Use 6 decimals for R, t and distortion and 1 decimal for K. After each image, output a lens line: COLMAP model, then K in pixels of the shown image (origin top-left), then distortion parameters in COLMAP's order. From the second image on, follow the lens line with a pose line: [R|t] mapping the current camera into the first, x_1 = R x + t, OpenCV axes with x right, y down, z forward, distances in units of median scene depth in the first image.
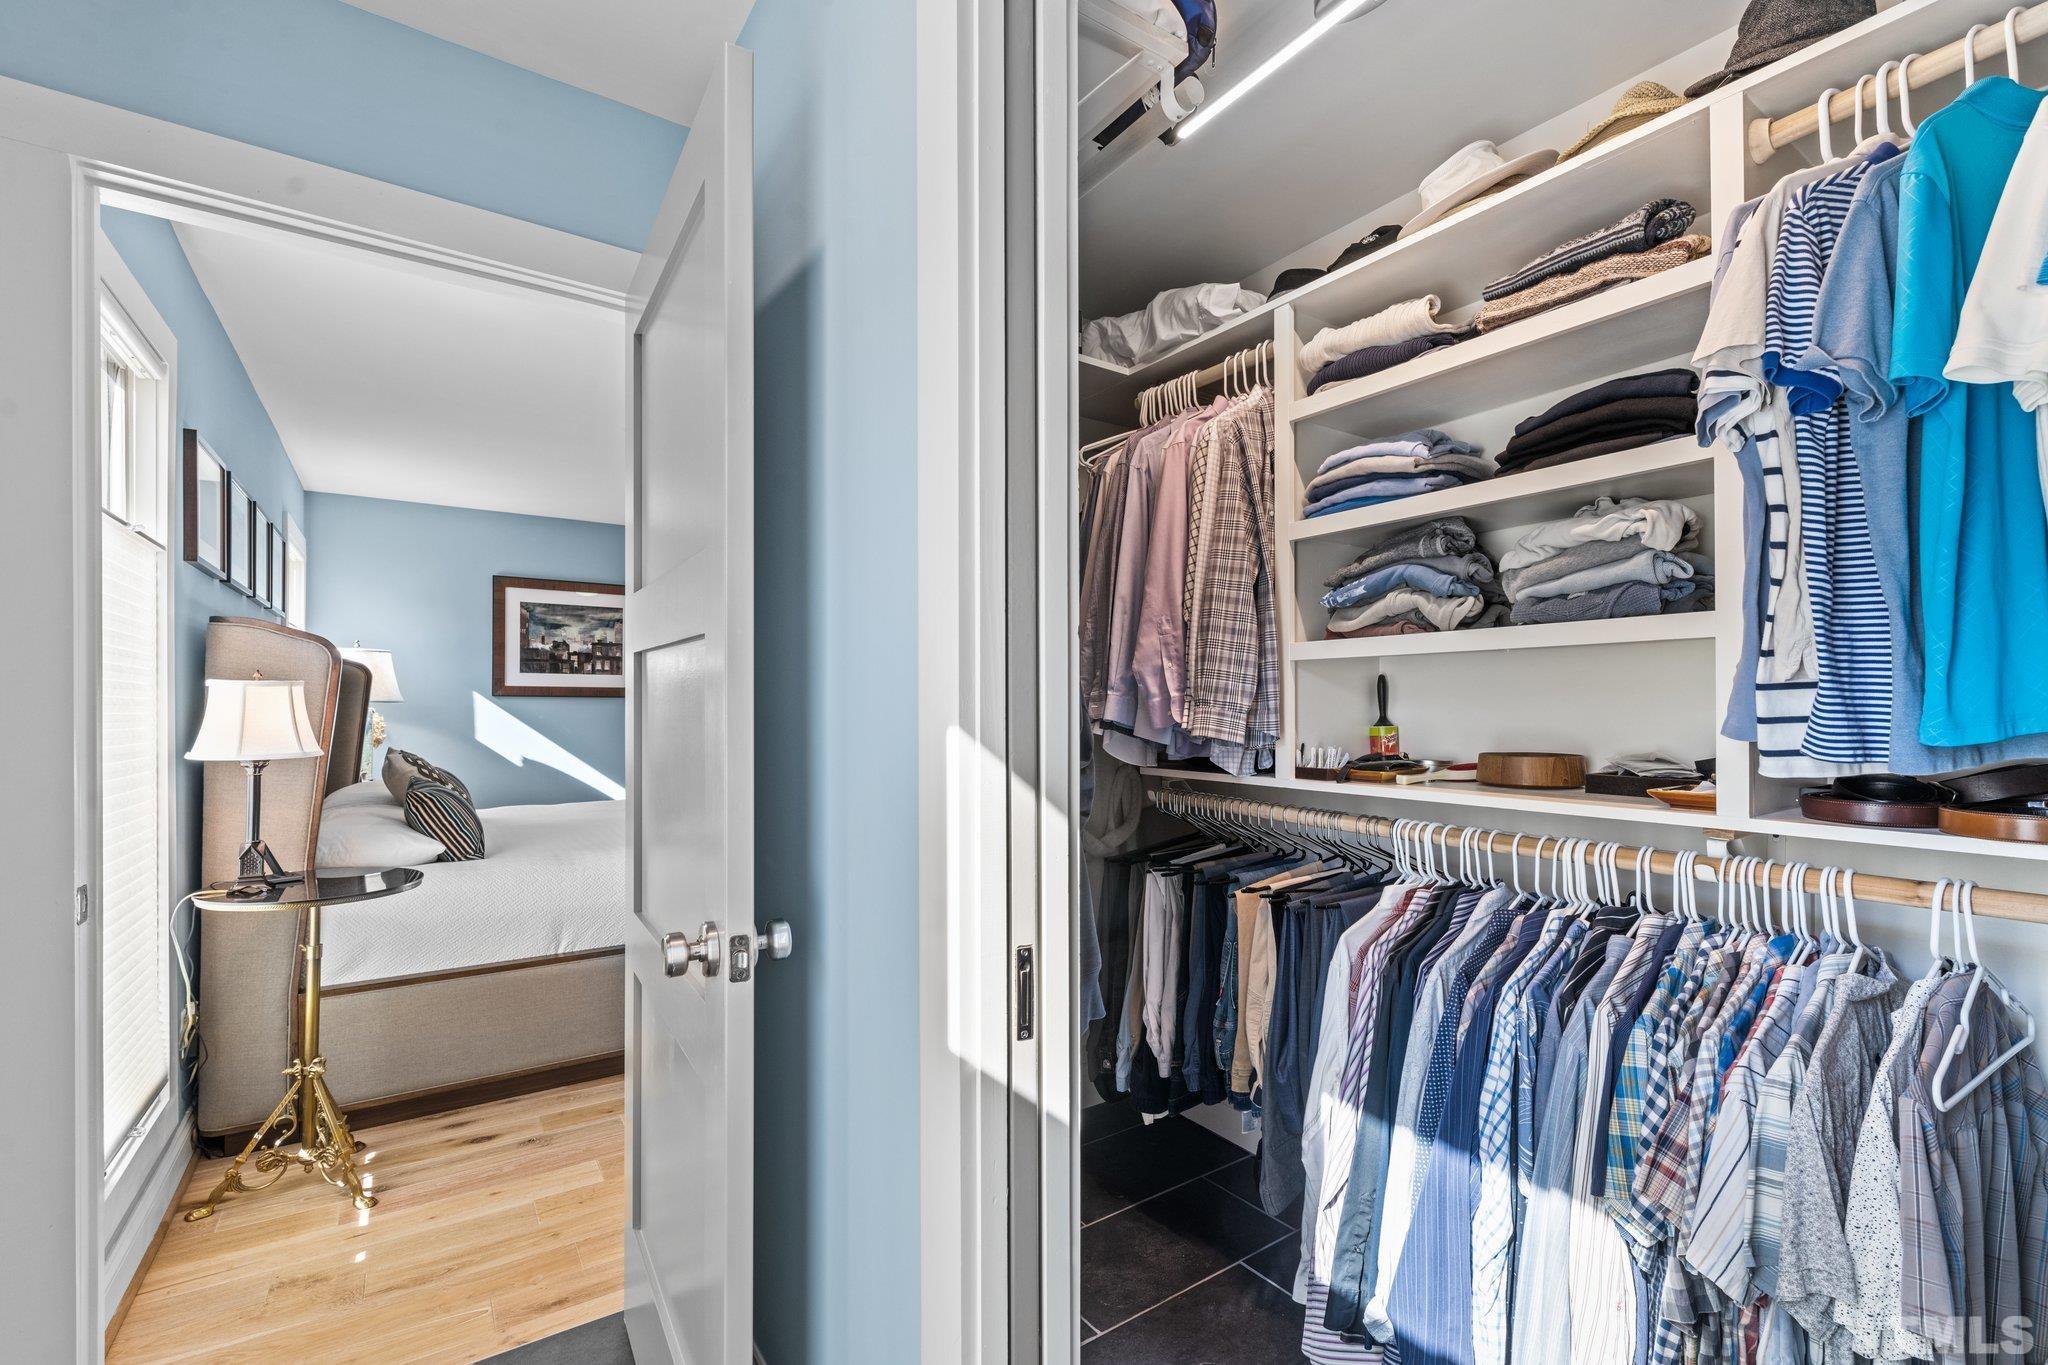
lens RADIAL K [[871.9, 0, 1027.9], [0, 871.9, 705.6], [0, 0, 1]] dist [0.000458, -0.001702]
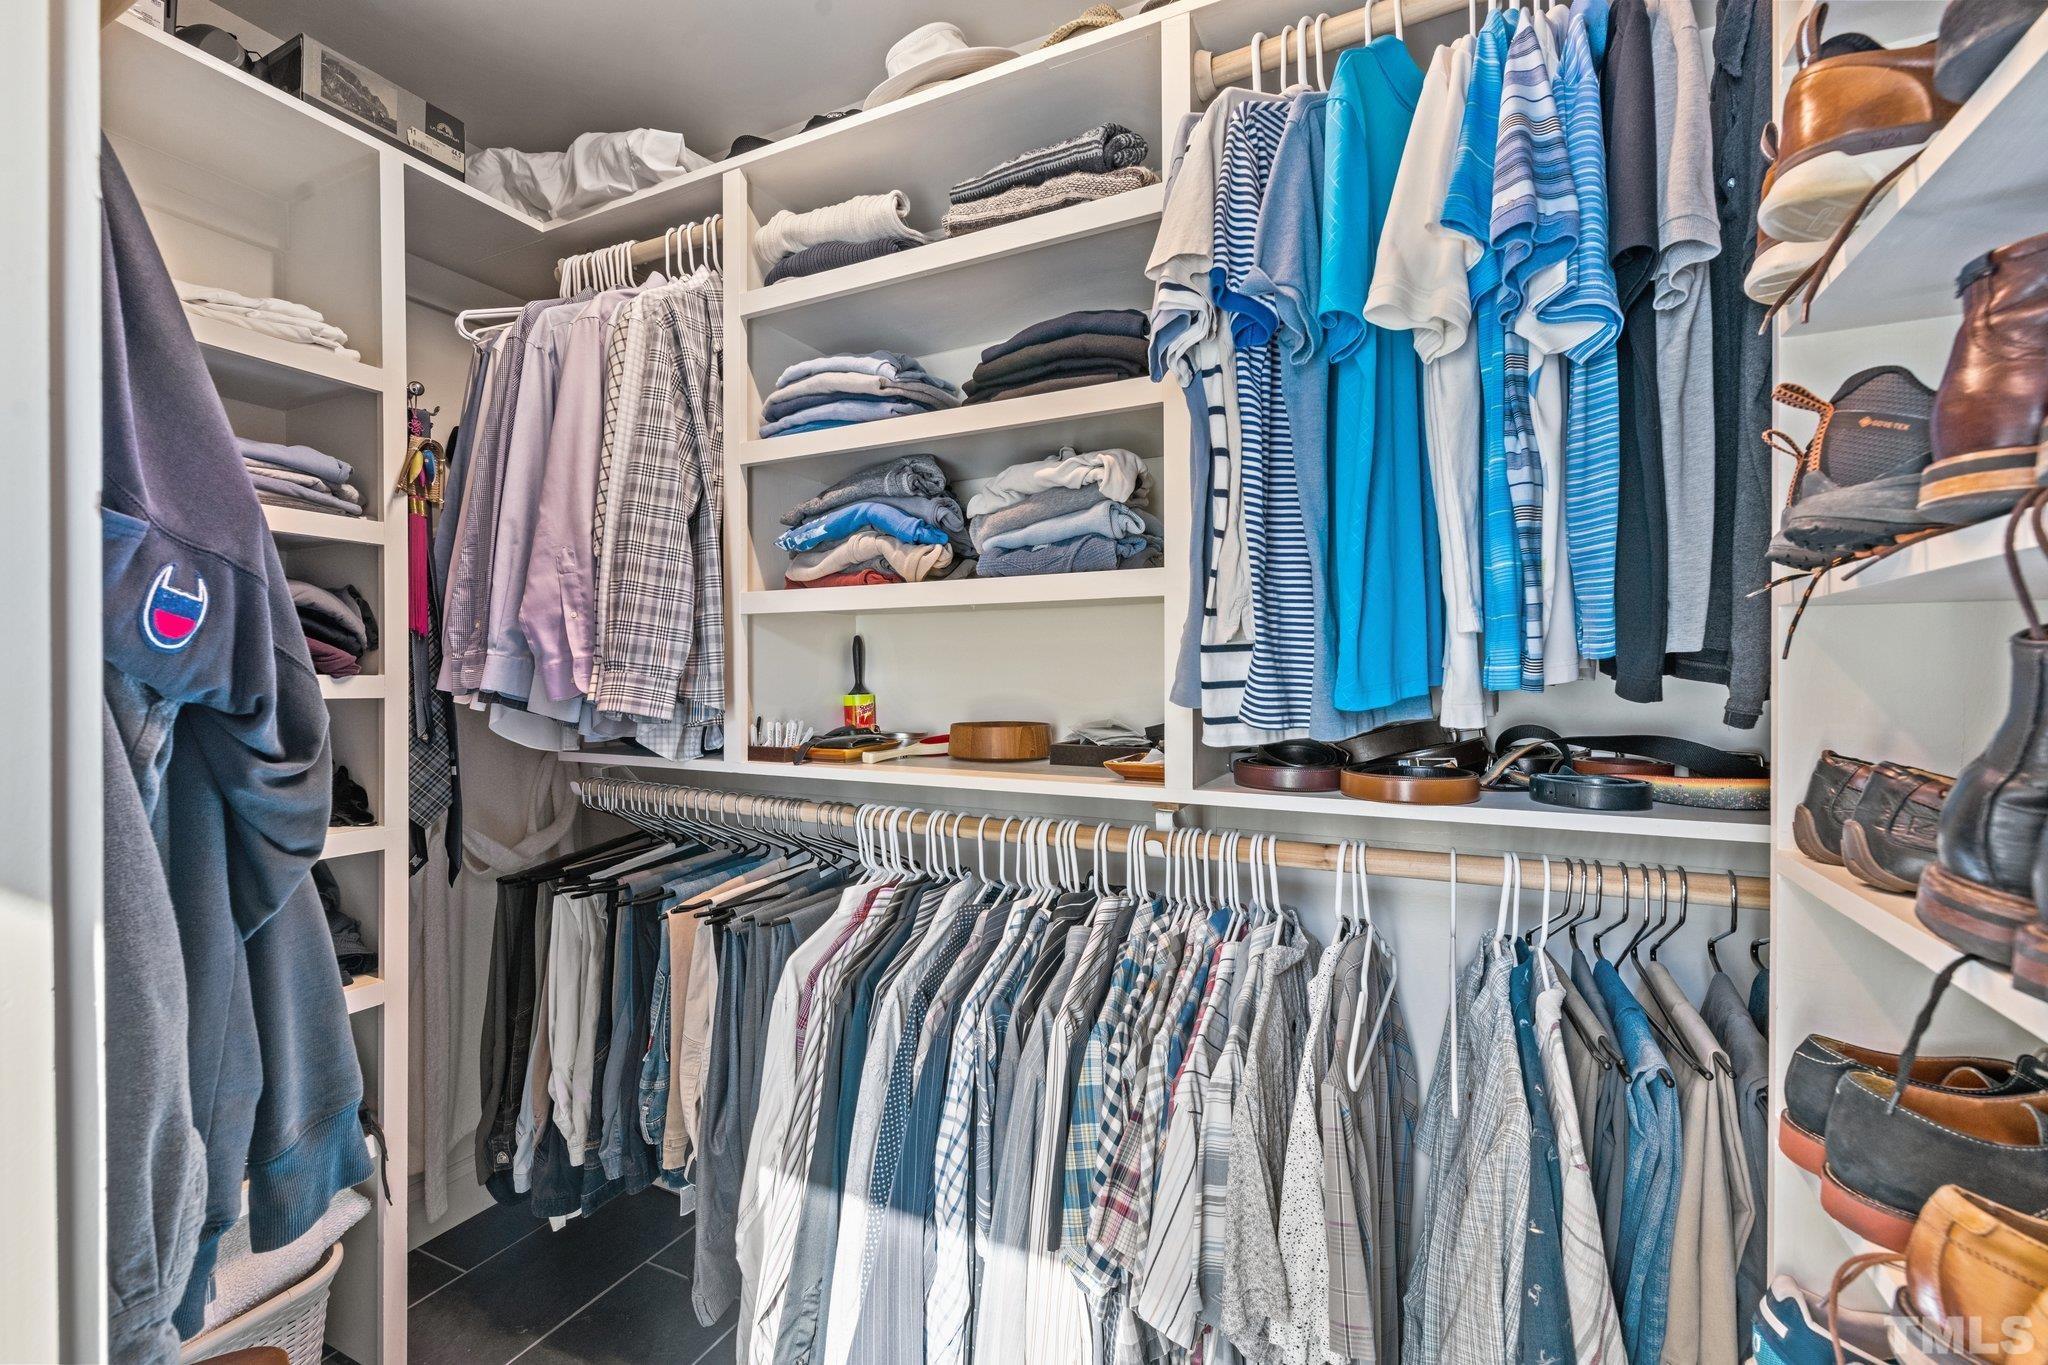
lens RADIAL K [[871.9, 0, 1019.6], [0, 871.9, 680.1], [0, 0, 1]] dist [0.000458, -0.001702]
pose [[0.870643, -0.002371, 0.491909, 0.171115], [-0.001263, 0.999974, 0.007054, 0.004125], [-0.491913, -0.006762, 0.870618, 0.230977]]
